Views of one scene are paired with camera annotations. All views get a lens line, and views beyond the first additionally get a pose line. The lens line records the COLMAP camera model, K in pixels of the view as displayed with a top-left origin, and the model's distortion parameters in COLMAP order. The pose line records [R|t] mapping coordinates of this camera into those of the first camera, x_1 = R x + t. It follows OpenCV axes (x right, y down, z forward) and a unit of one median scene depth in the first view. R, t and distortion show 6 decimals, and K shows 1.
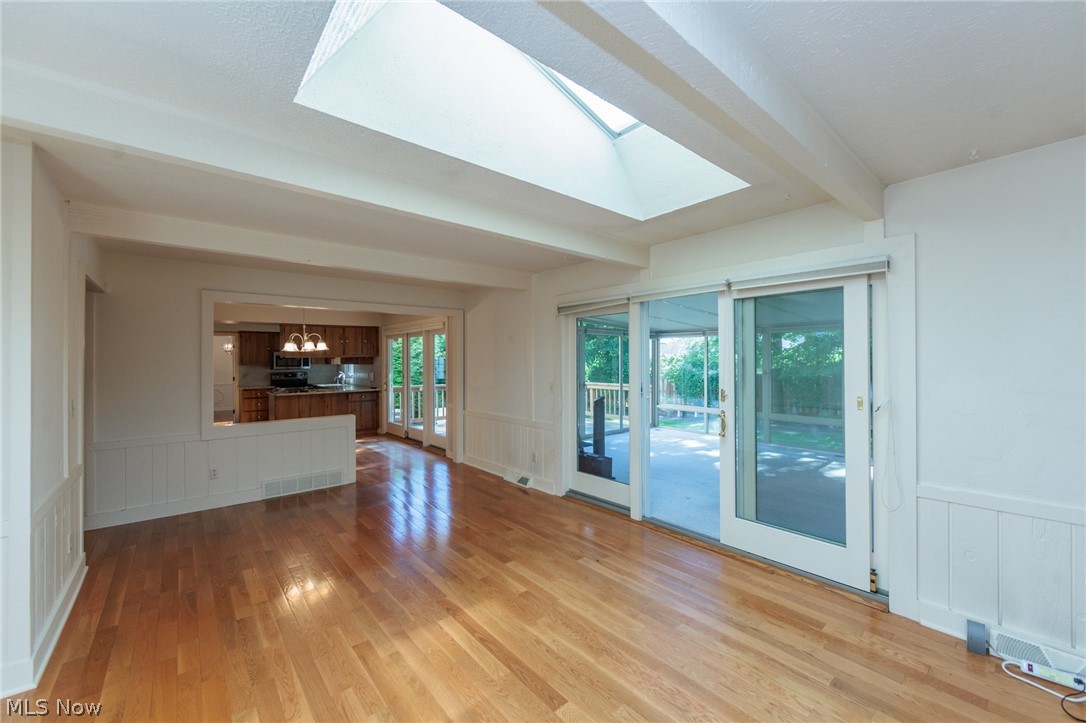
lens RADIAL K [[427.0, 0, 544.7], [0, 427.0, 360.4], [0, 0, 1]] dist [-0.002440, -0.000153]
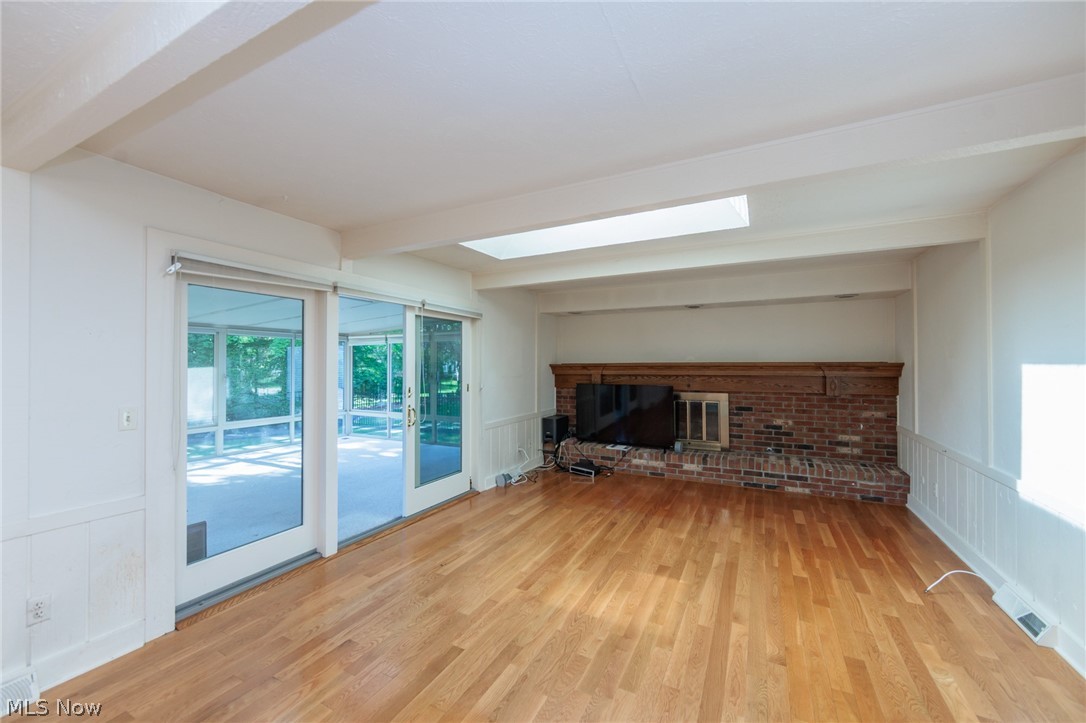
lens RADIAL K [[427.0, 0, 544.7], [0, 427.0, 360.4], [0, 0, 1]] dist [-0.002440, -0.000153]
pose [[-0.385368, 0.014138, 0.922655, -0.909854], [-0.002242, 0.999865, -0.016258, 0.011127], [-0.922760, -0.008333, -0.385284, 1.198202]]
